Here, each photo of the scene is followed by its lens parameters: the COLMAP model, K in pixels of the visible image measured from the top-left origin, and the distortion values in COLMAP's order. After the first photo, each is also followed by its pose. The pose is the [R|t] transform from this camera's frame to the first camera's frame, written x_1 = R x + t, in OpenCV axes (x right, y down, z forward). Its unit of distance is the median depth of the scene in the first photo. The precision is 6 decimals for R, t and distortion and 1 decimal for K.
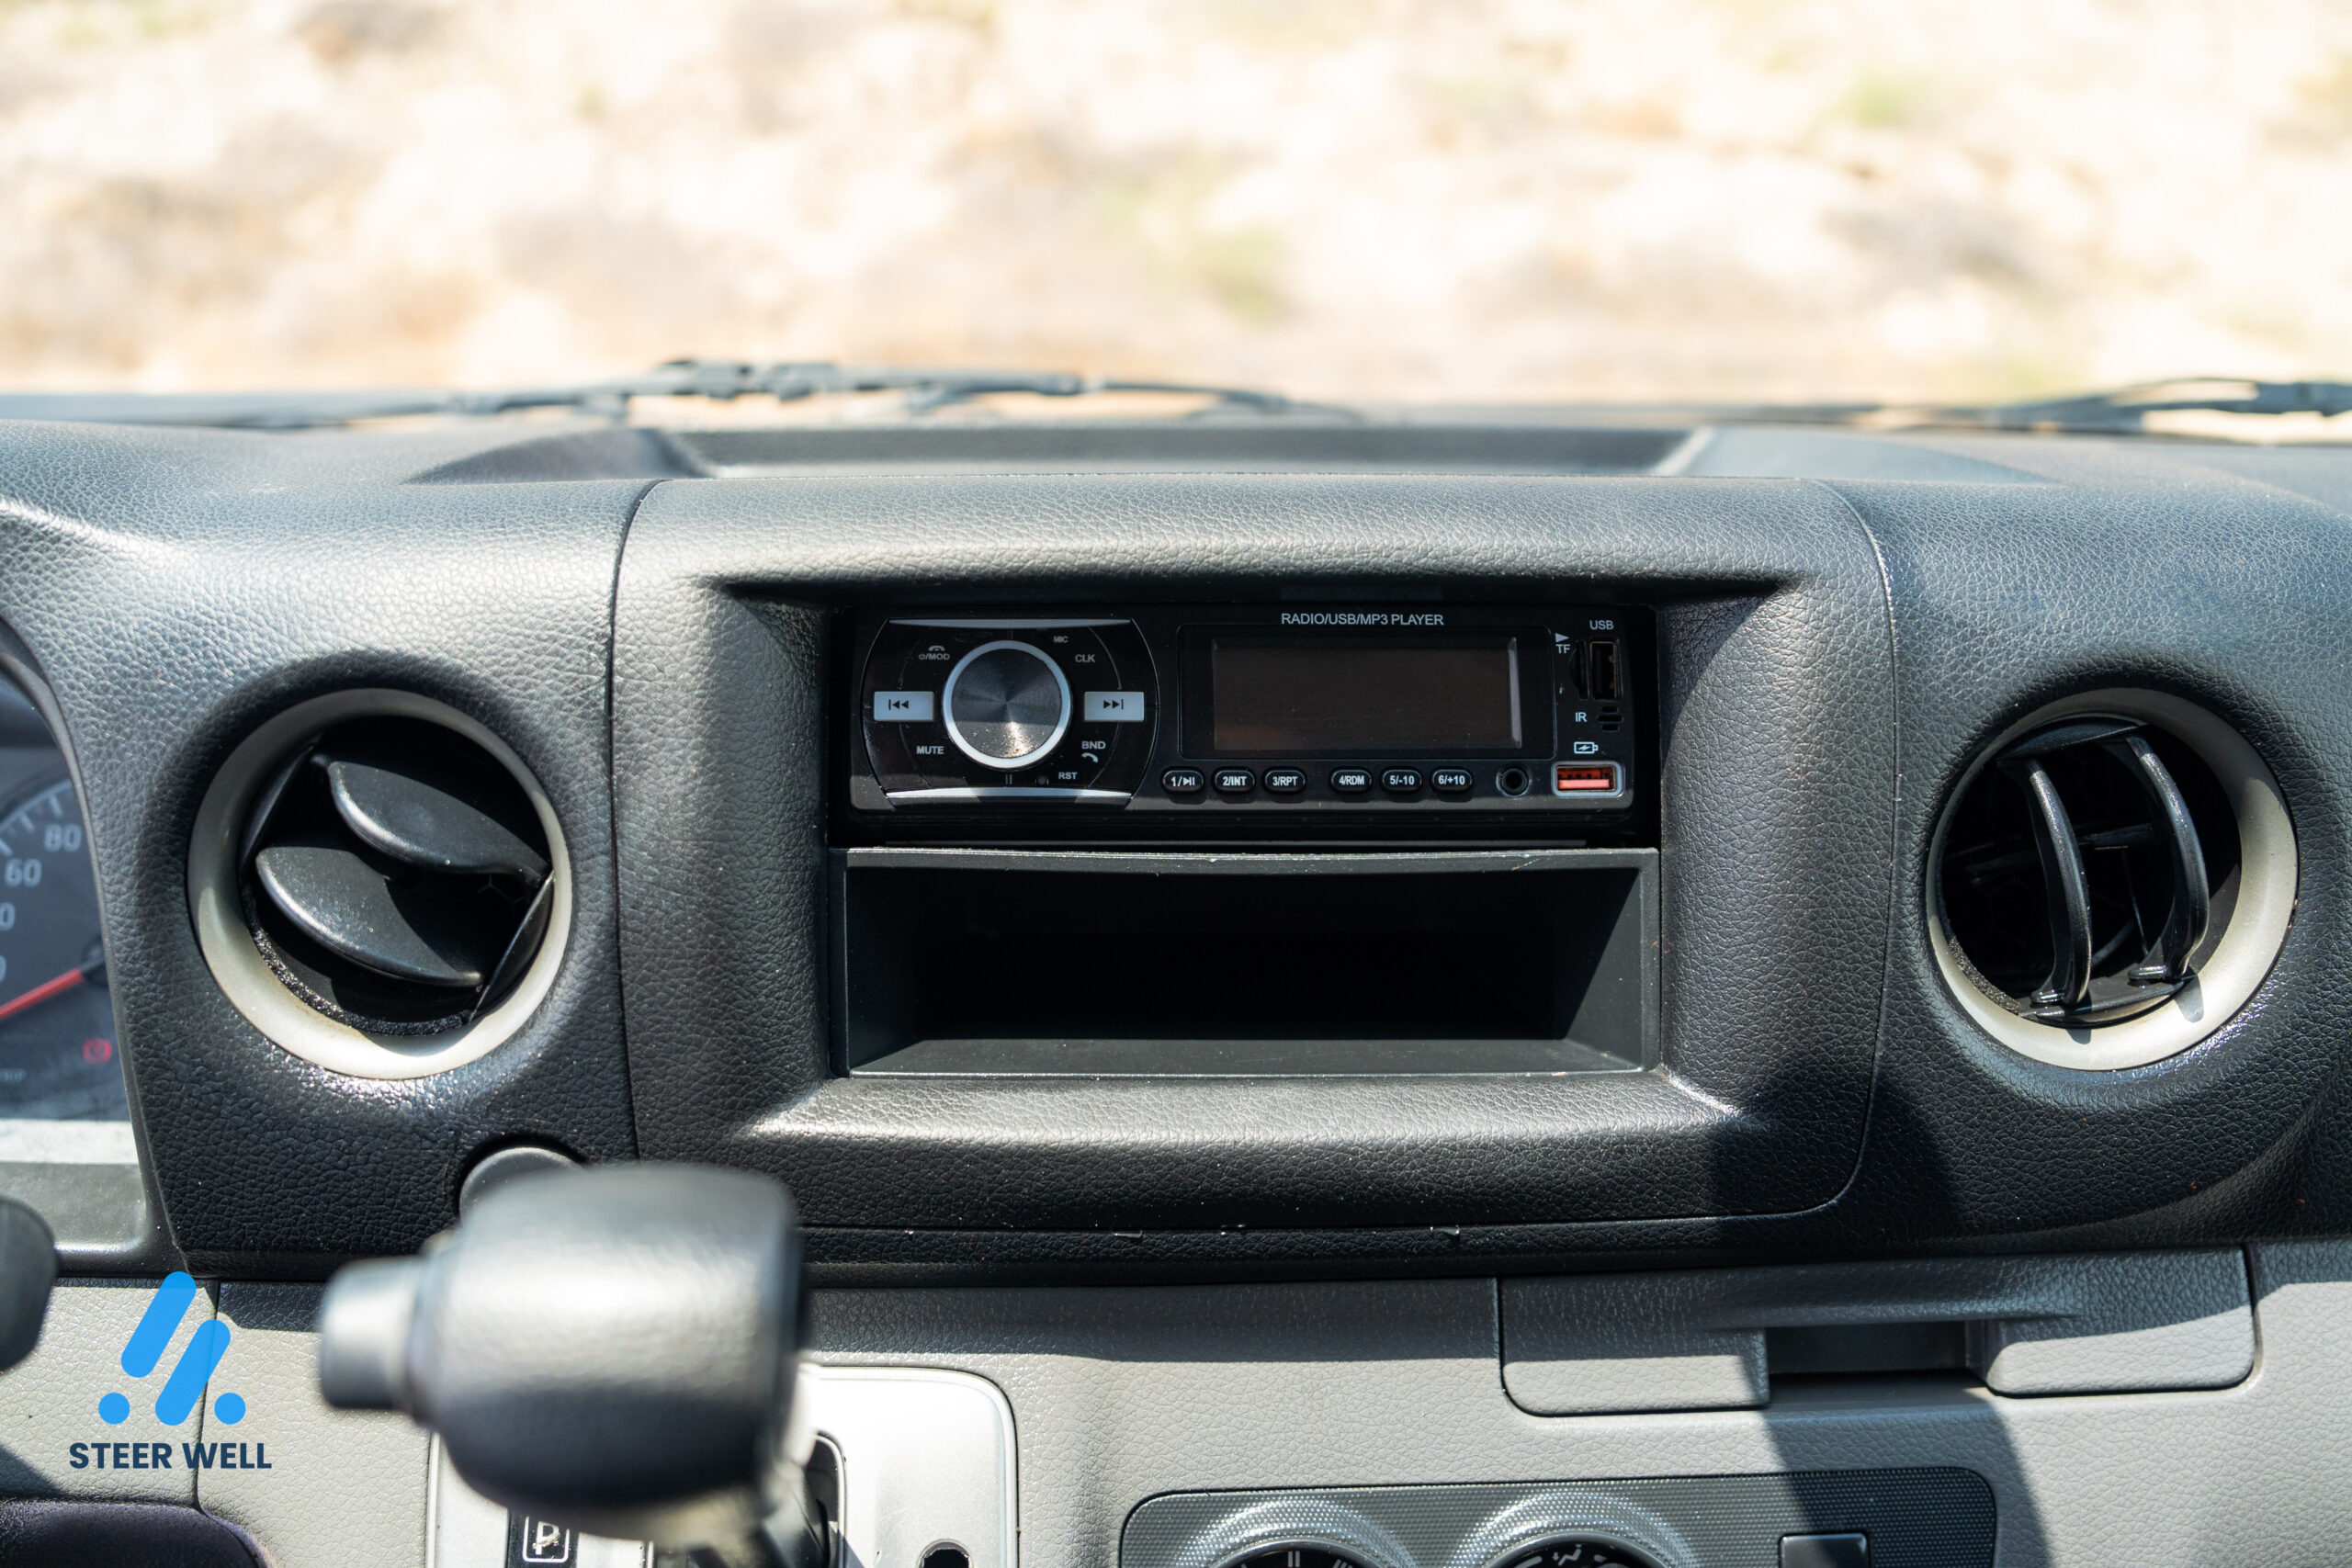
lens RADIAL K [[1637.7, 0, 1123.8], [0, 1637.7, 676.9], [0, 0, 1]] dist [-0.101174, 0.053512]
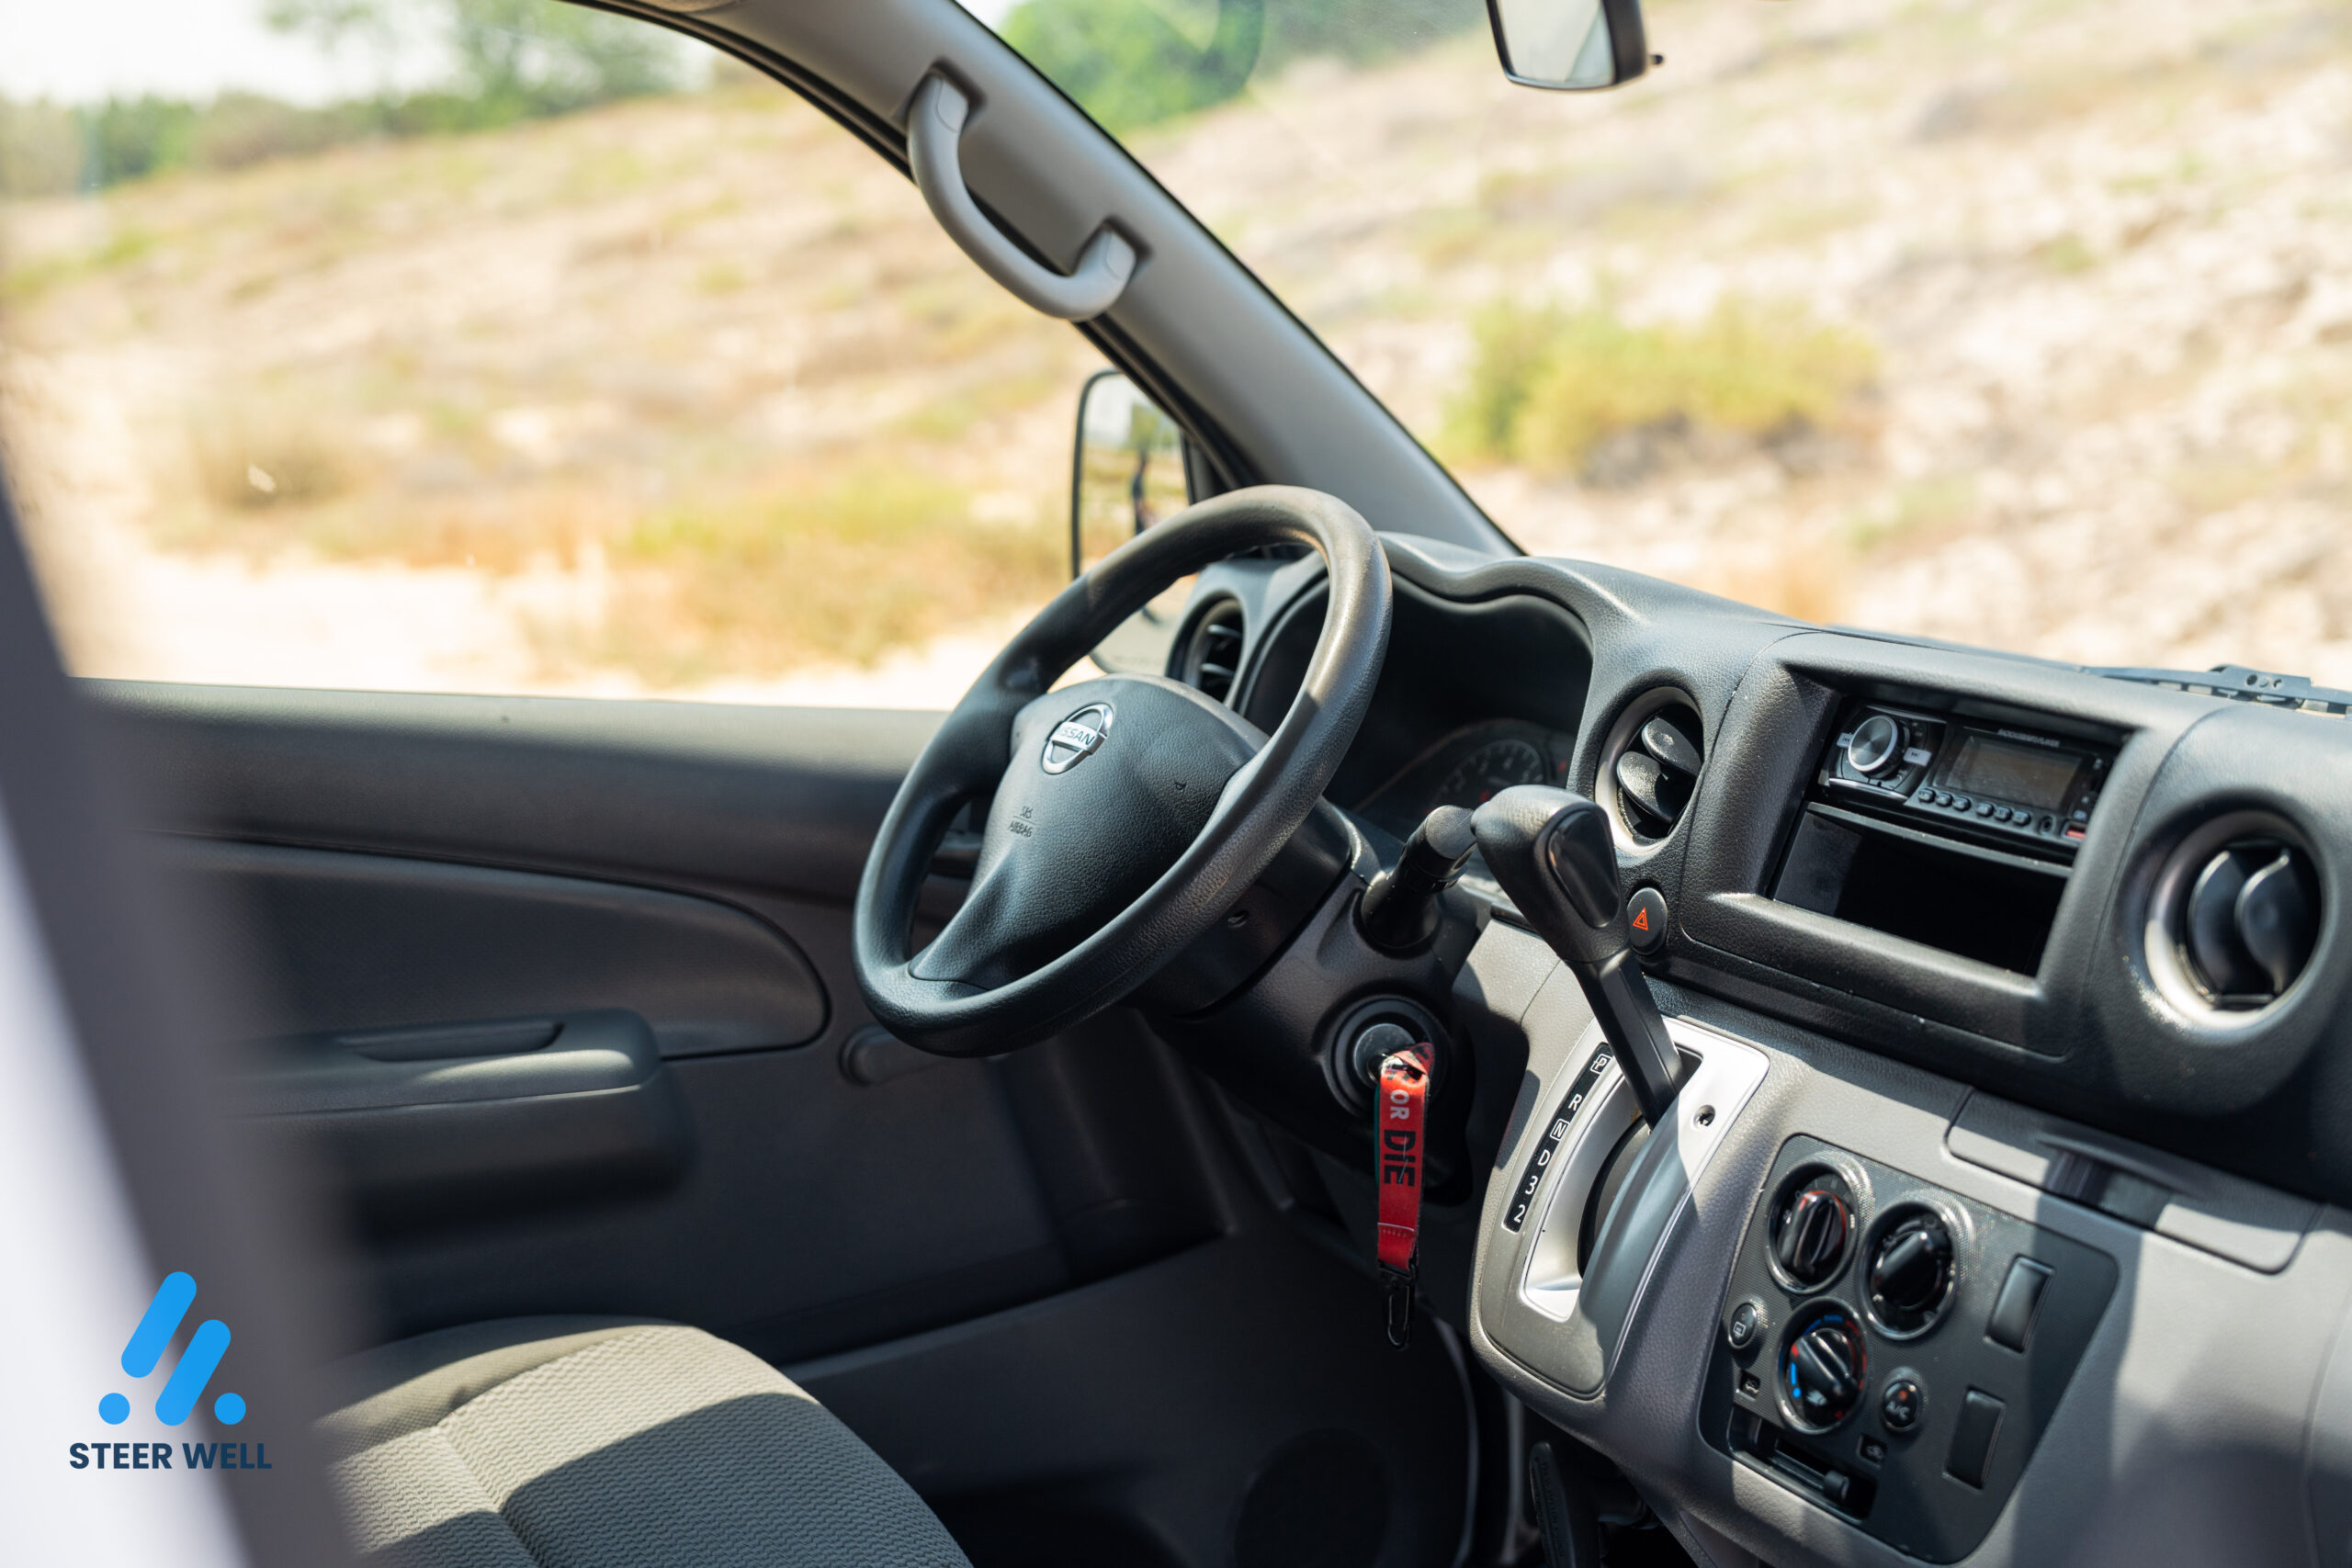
lens RADIAL K [[2978.9, 0, 1176.0], [0, 2978.9, 784.0], [0, 0, 1]] dist [0.096453, 0.026725]
pose [[0.460372, 0.166523, -0.871967, 2.873133], [-0.336062, 0.941837, 0.002436, 0.356573], [0.821656, 0.291914, 0.489558, -1.610938]]
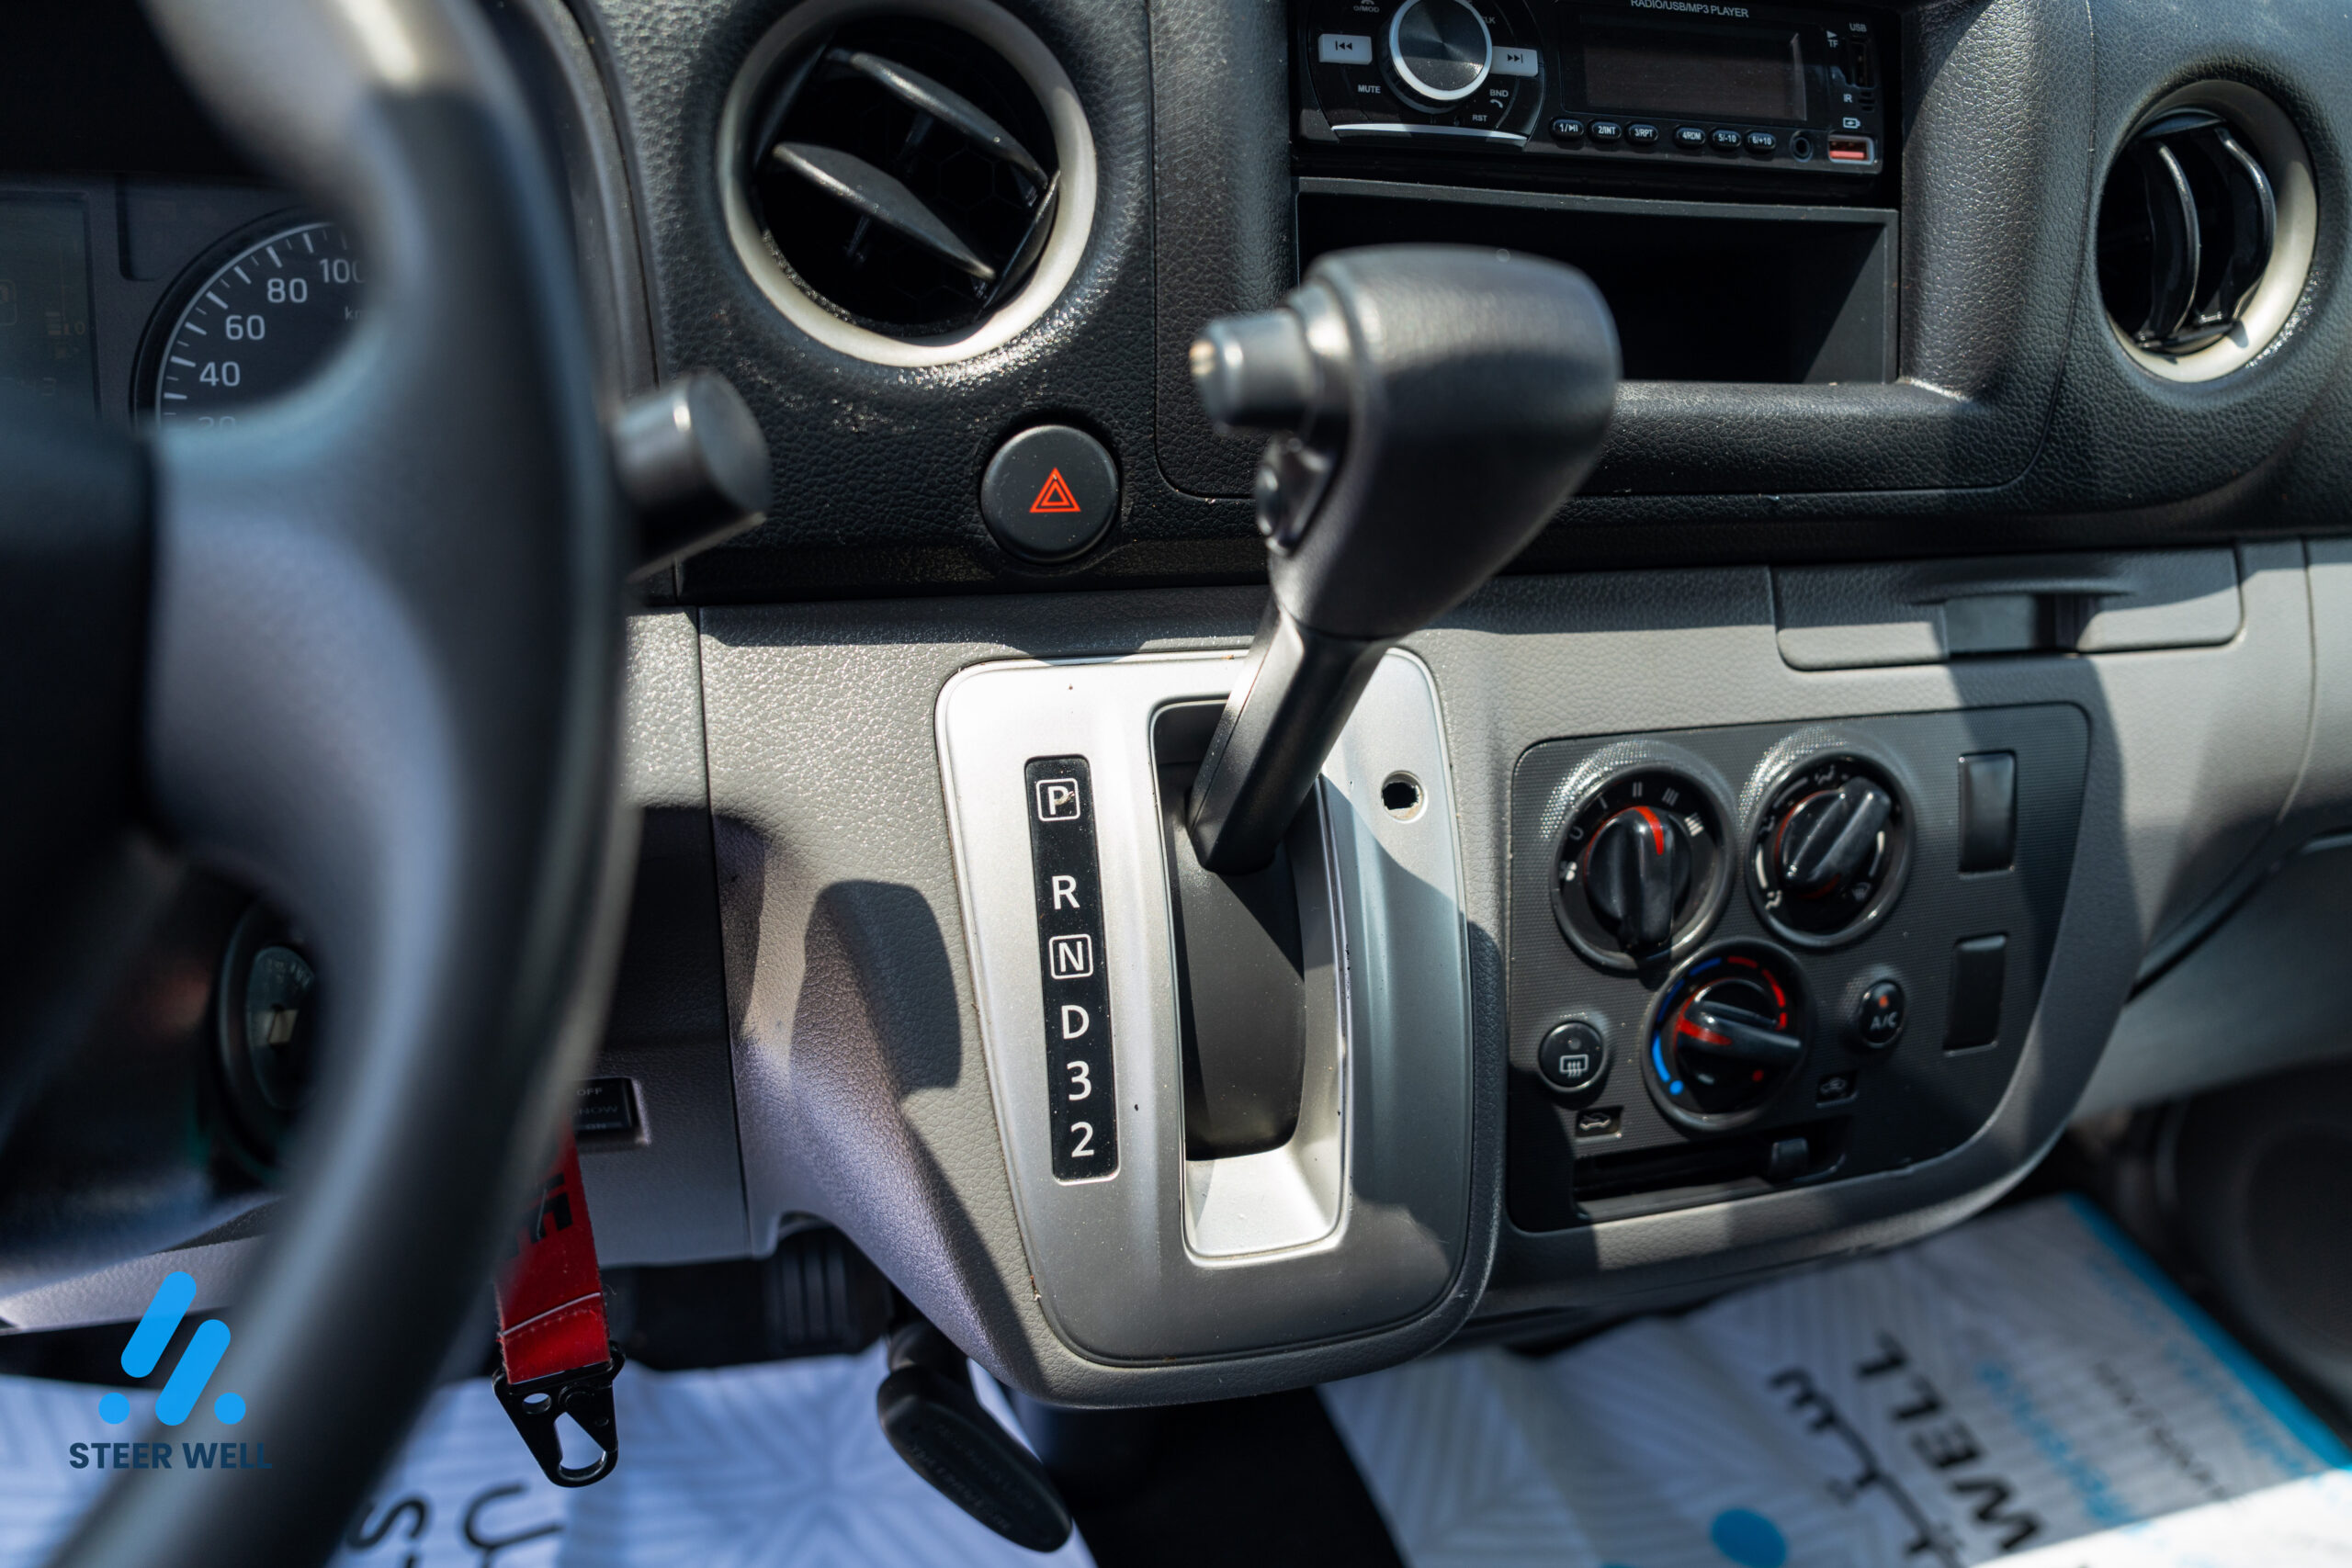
lens RADIAL K [[1607.7, 0, 1176.0], [0, 1607.7, 784.0], [0, 0, 1]] dist [-0.108071, 0.072819]
pose [[0.964496, -0.058275, 0.257586, -0.563148], [0.020688, 0.989026, 0.146288, 0.363103], [-0.263284, -0.135765, 0.955117, -0.089153]]
